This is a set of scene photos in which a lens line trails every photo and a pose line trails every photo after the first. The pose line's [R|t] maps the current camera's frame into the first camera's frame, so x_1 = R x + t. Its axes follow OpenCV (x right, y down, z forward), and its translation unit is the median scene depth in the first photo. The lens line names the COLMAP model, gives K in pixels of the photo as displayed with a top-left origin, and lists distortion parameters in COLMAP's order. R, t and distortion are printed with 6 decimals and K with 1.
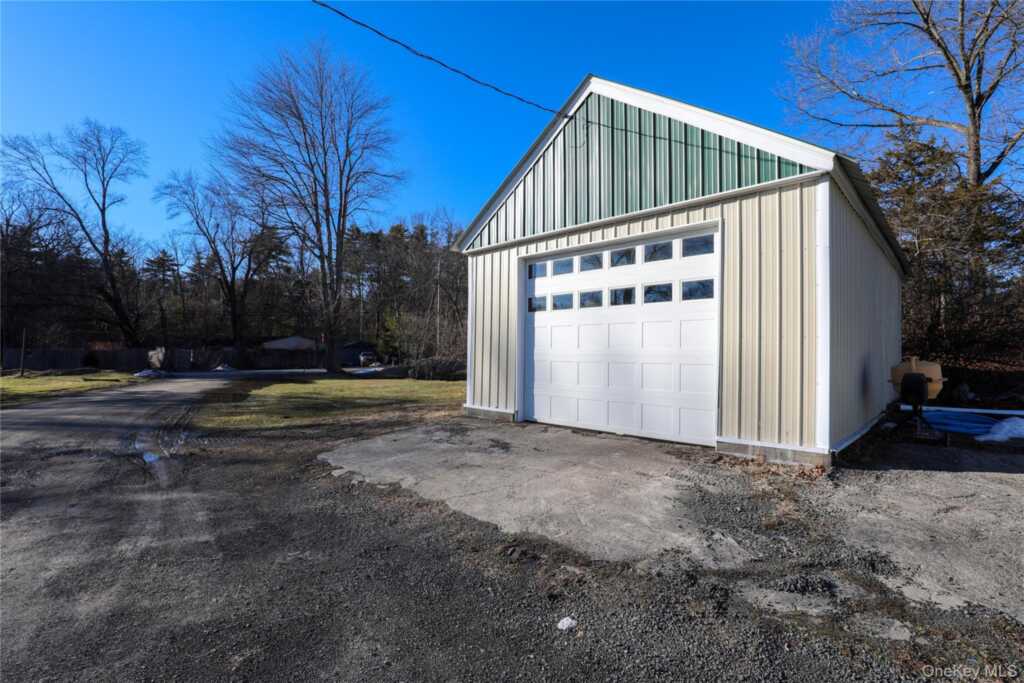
lens RADIAL K [[452.3, 0, 507.0], [0, 452.3, 340.2], [0, 0, 1]] dist [-0.029171, 0.002451]
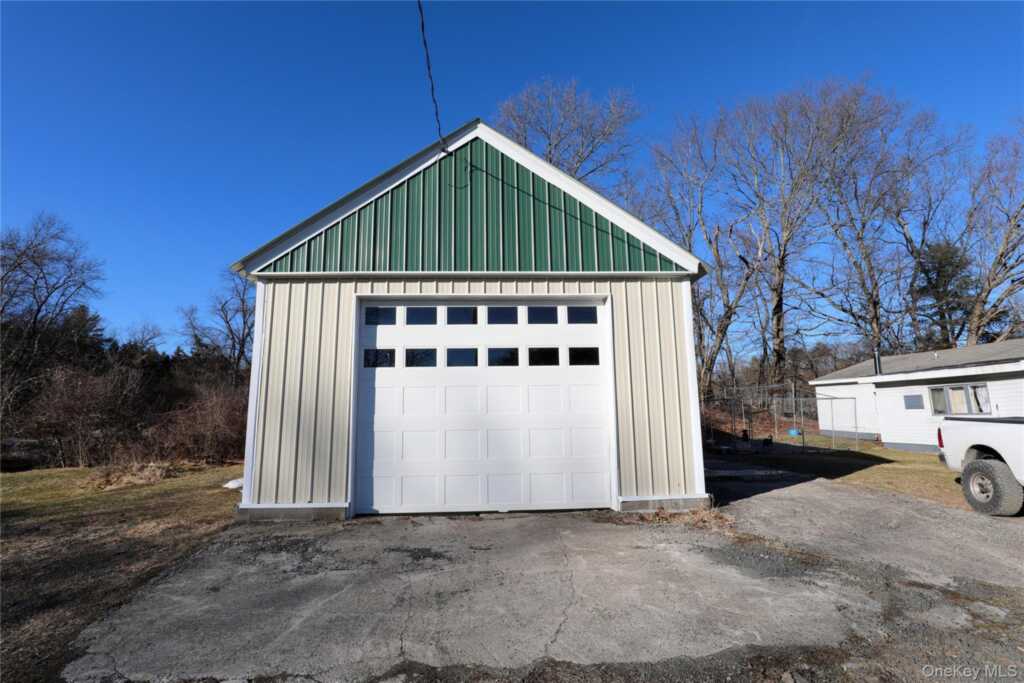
lens RADIAL K [[452.3, 0, 508.1], [0, 452.3, 347.6], [0, 0, 1]] dist [-0.029171, 0.002451]
pose [[0.691133, 0.099951, 0.715783, -0.403945], [-0.000175, 0.990414, -0.138132, 0.012171], [-0.722728, 0.095342, 0.684525, 0.357483]]
